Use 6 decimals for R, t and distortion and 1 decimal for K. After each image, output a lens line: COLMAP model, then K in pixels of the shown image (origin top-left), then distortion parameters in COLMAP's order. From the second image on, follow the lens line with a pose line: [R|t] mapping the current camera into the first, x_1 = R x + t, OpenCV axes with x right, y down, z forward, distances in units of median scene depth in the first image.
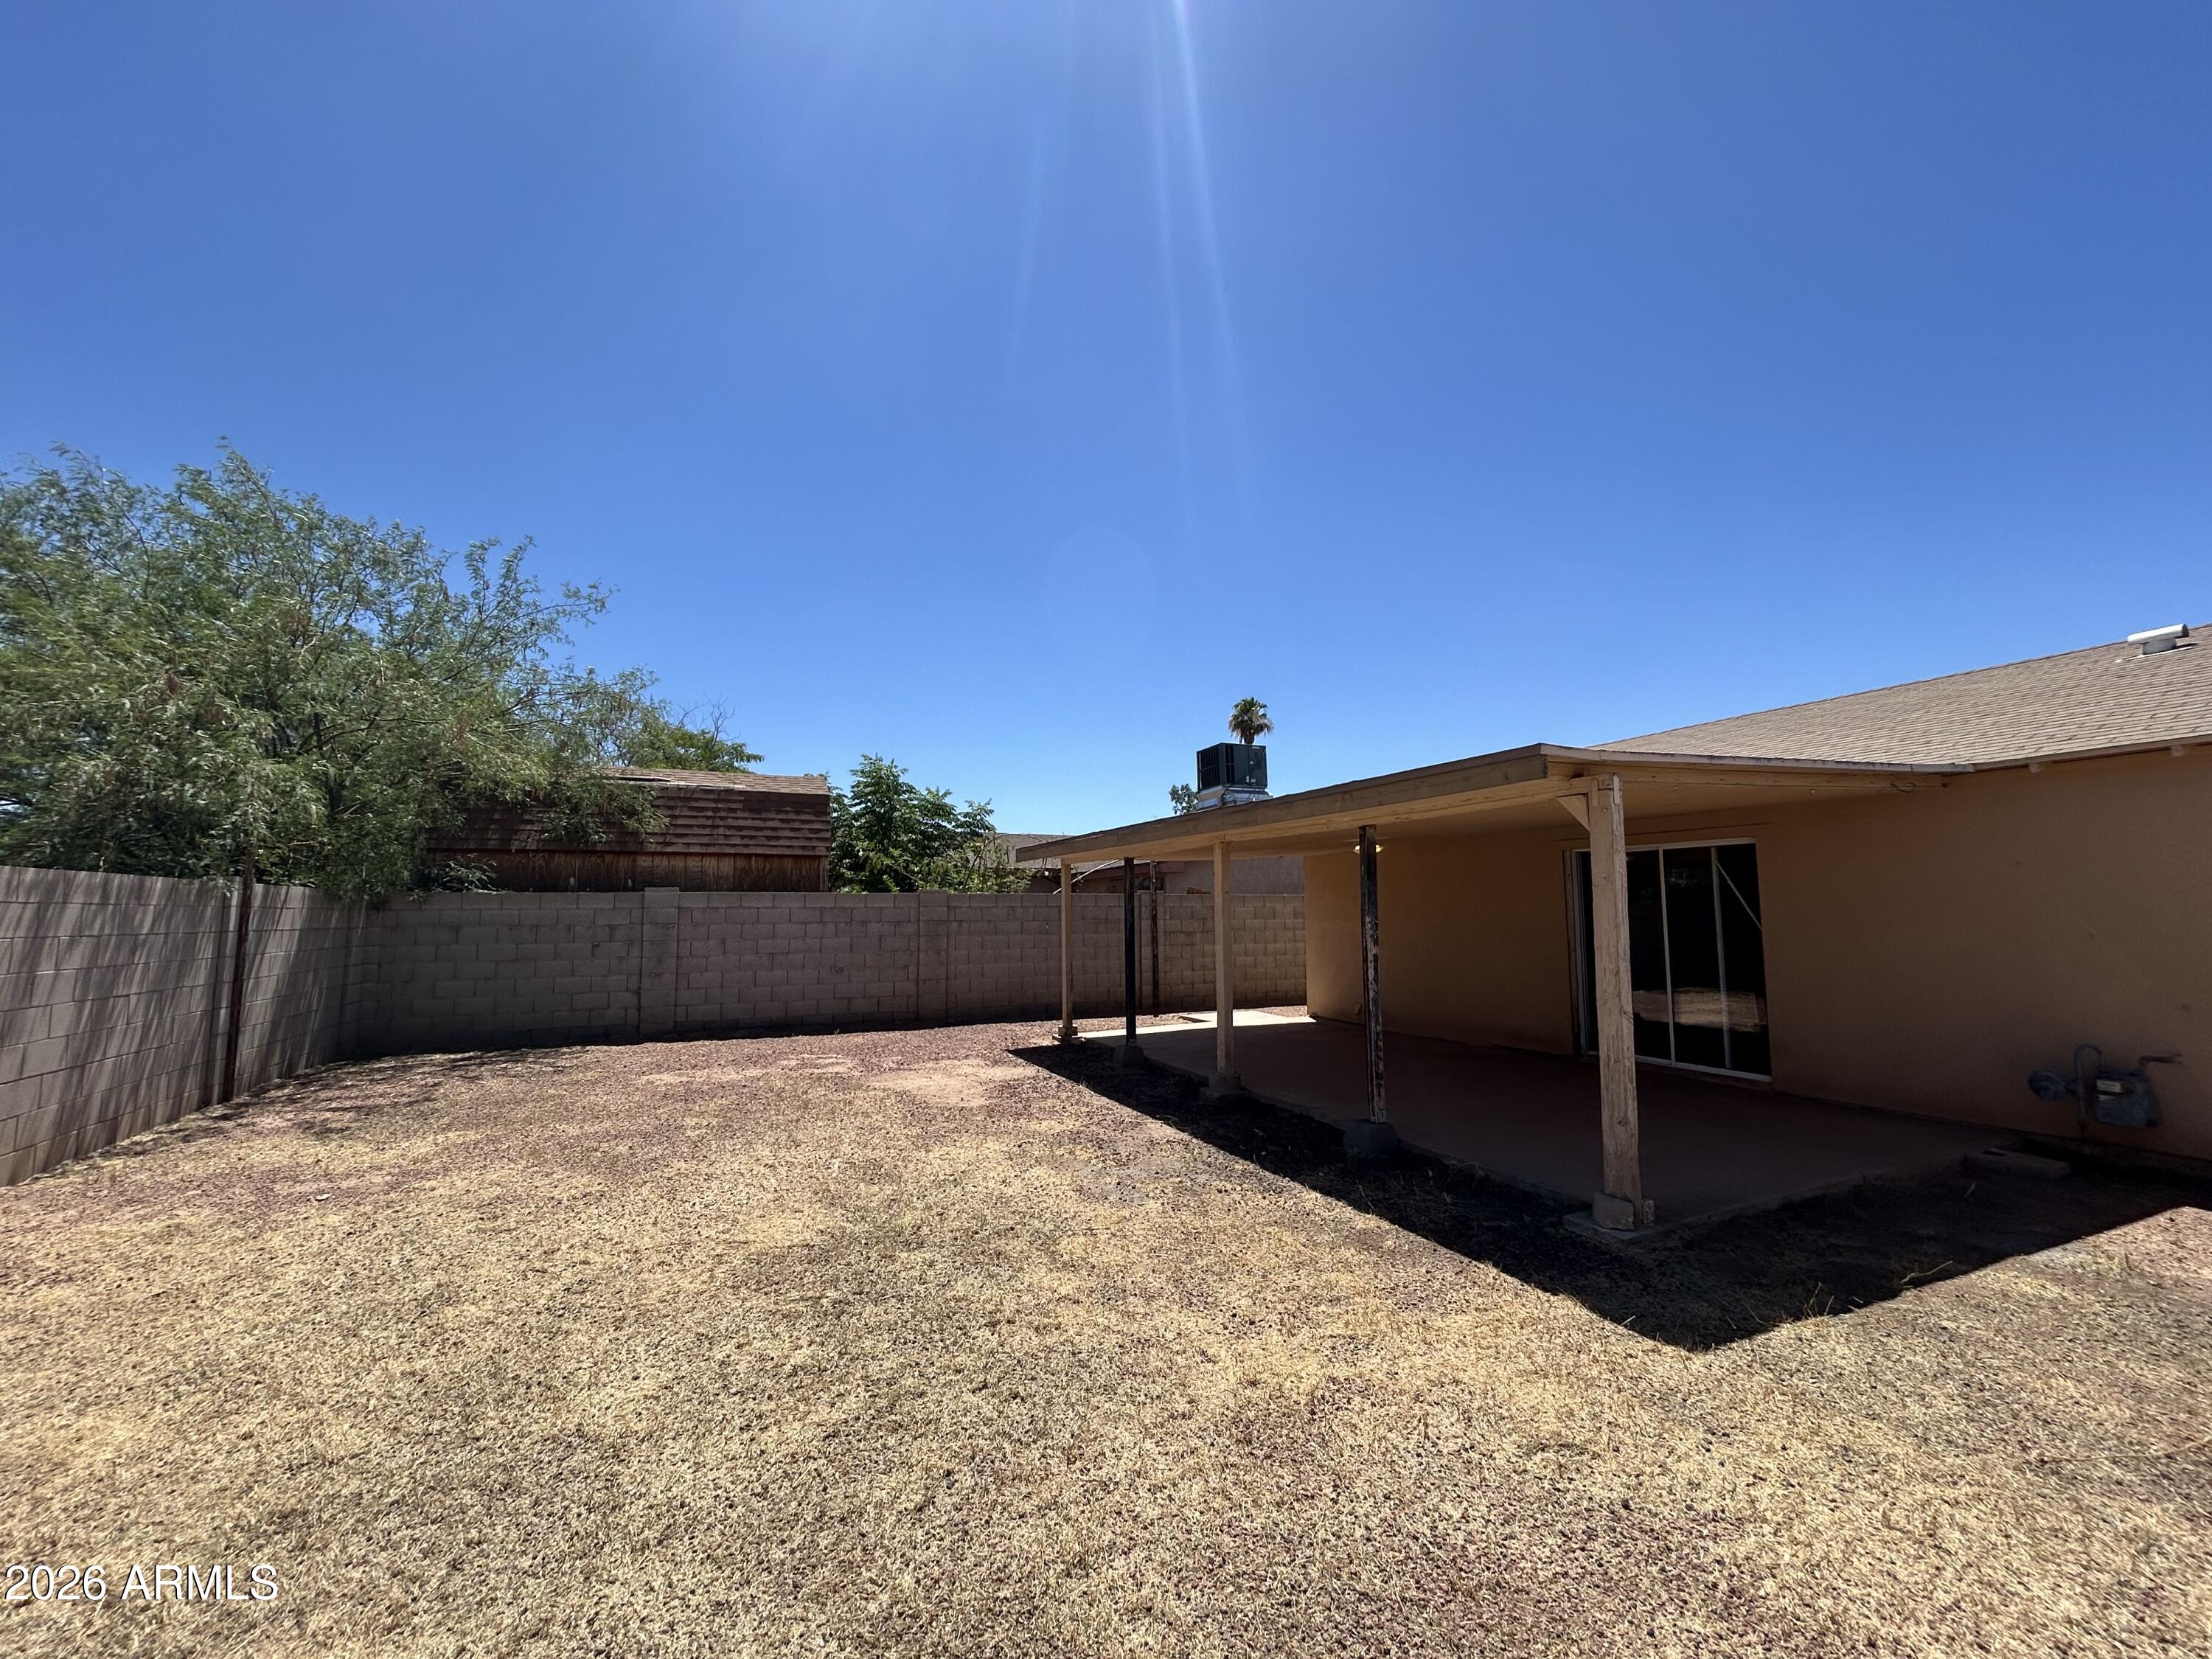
lens RADIAL K [[887.5, 0, 1106.0], [0, 887.5, 829.5], [0, 0, 1]] dist [0.001470, 0.000400]
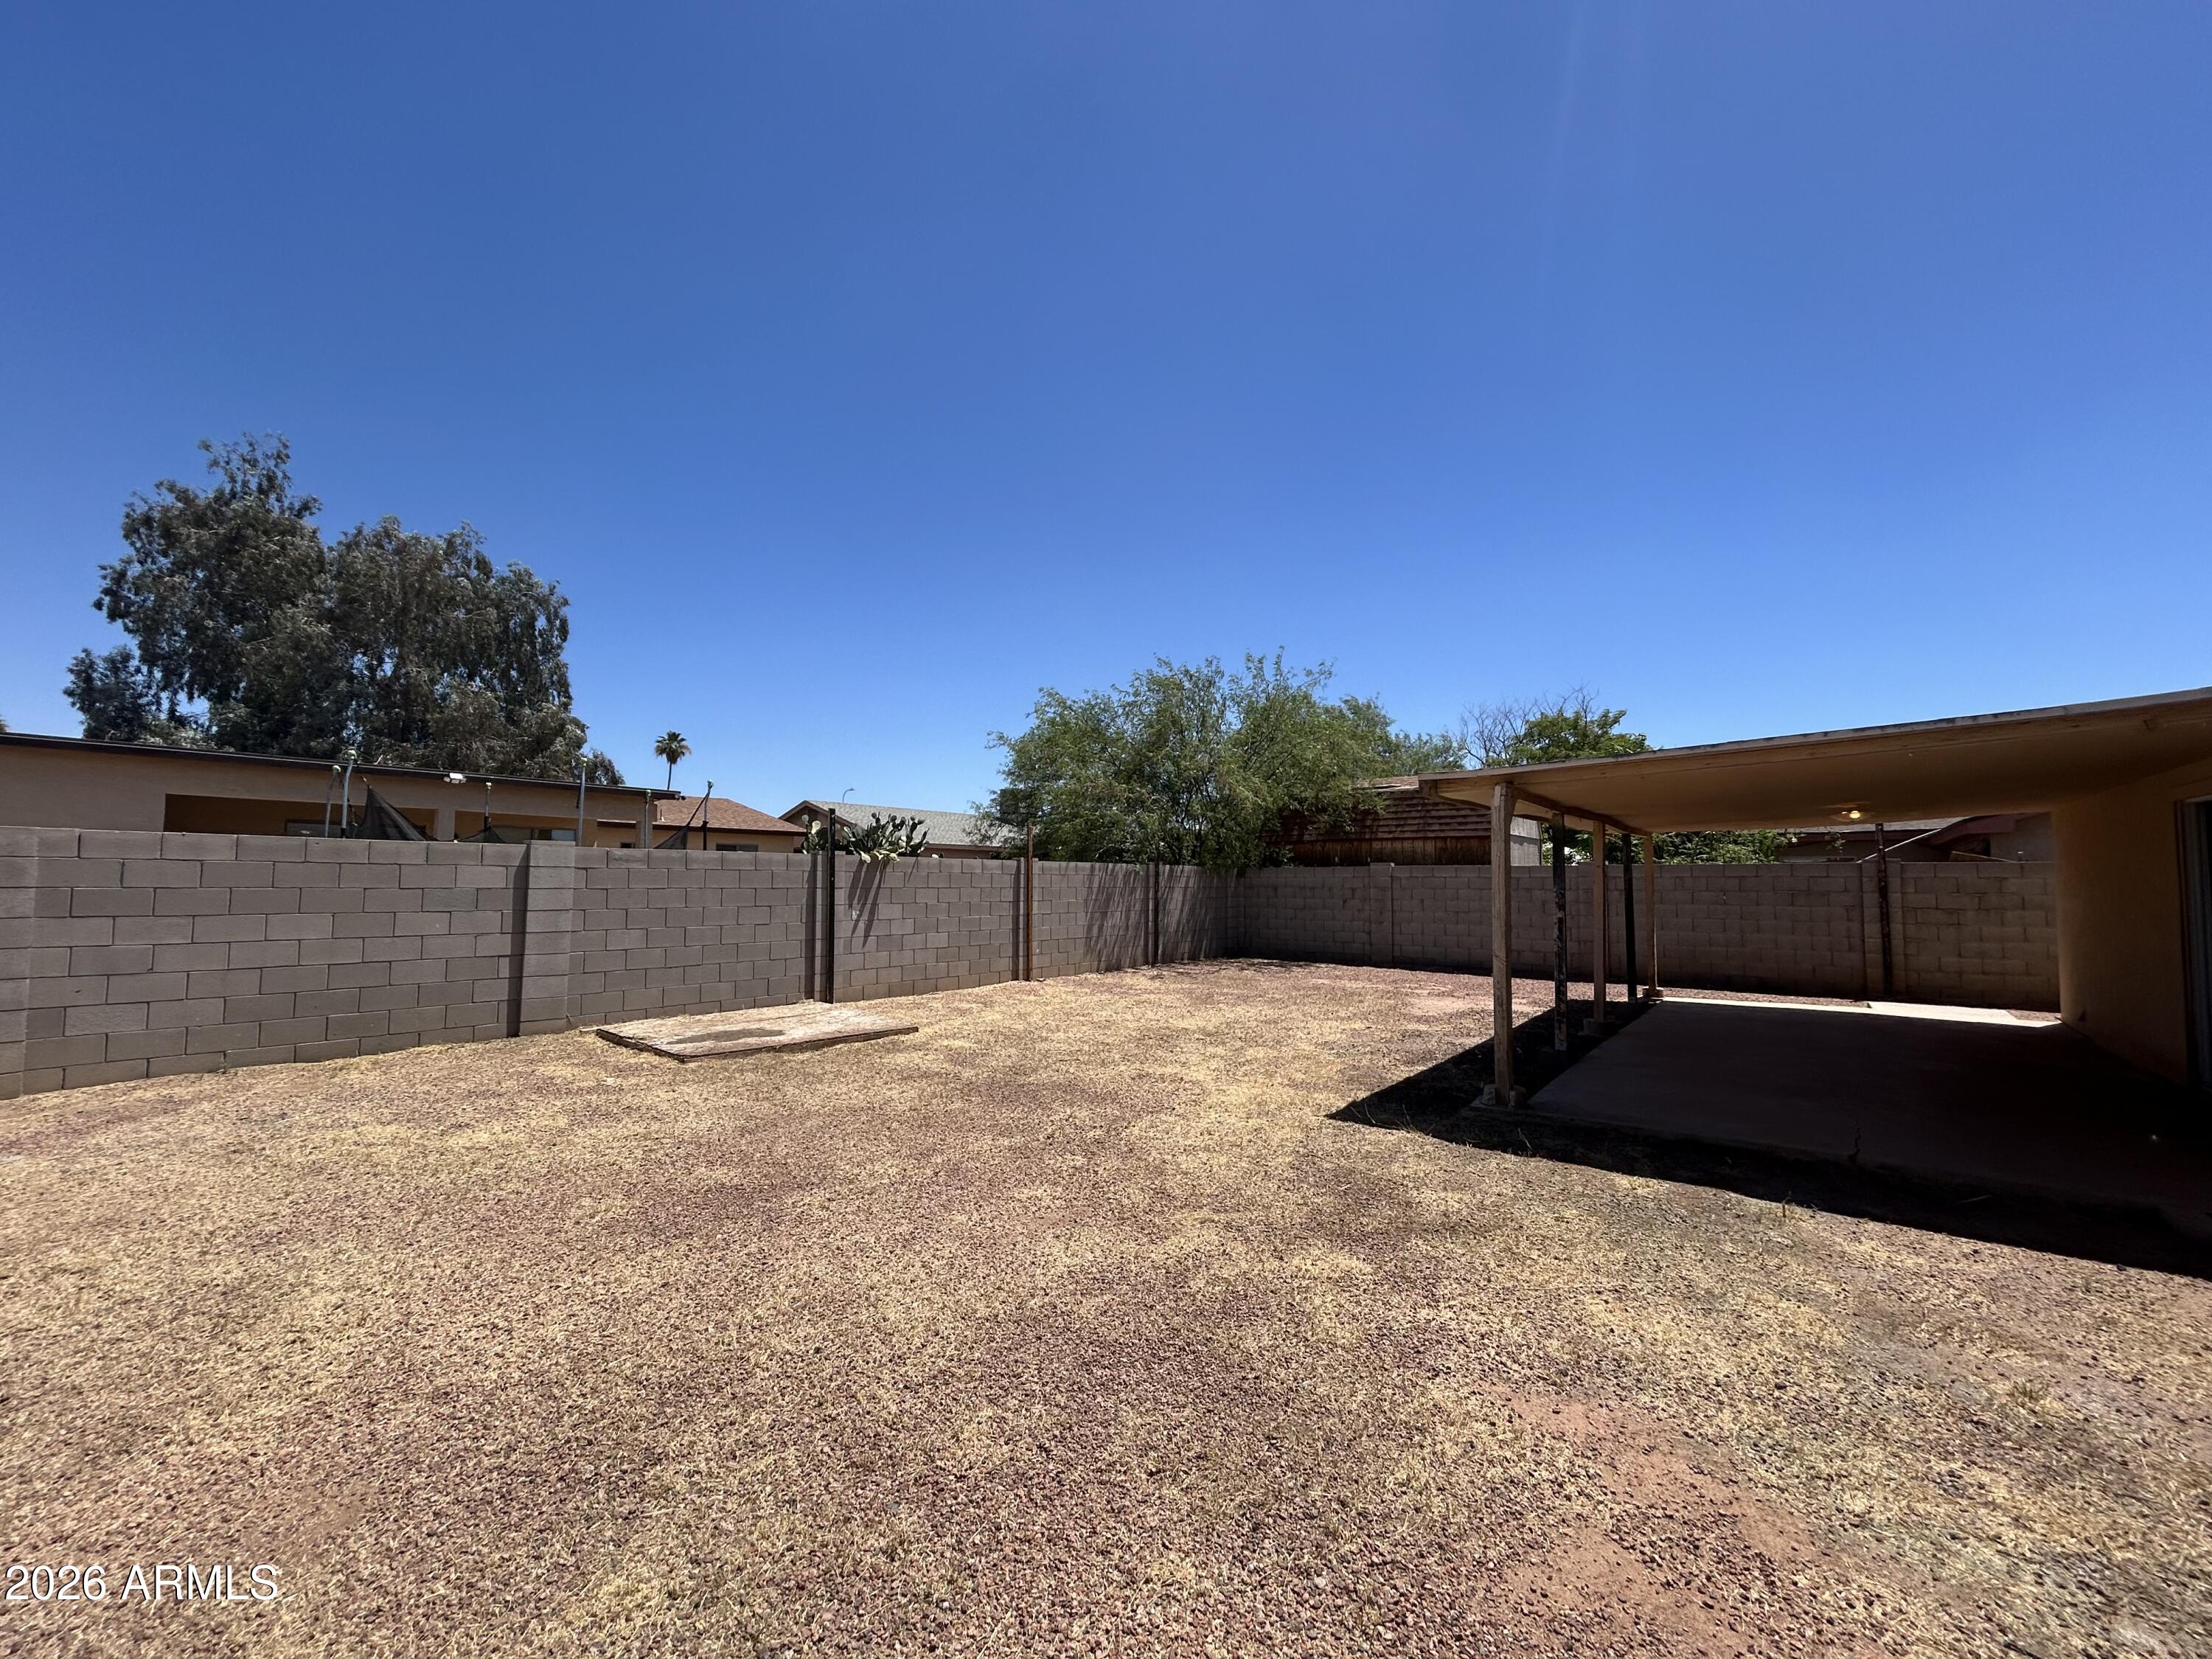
lens RADIAL K [[887.5, 0, 1106.0], [0, 887.5, 829.5], [0, 0, 1]] dist [0.001470, 0.000400]
pose [[0.475953, -0.040099, -0.878556, 0.566892], [0.078360, 0.996920, -0.003050, -0.020095], [0.875973, -0.067392, 0.477630, -0.083943]]
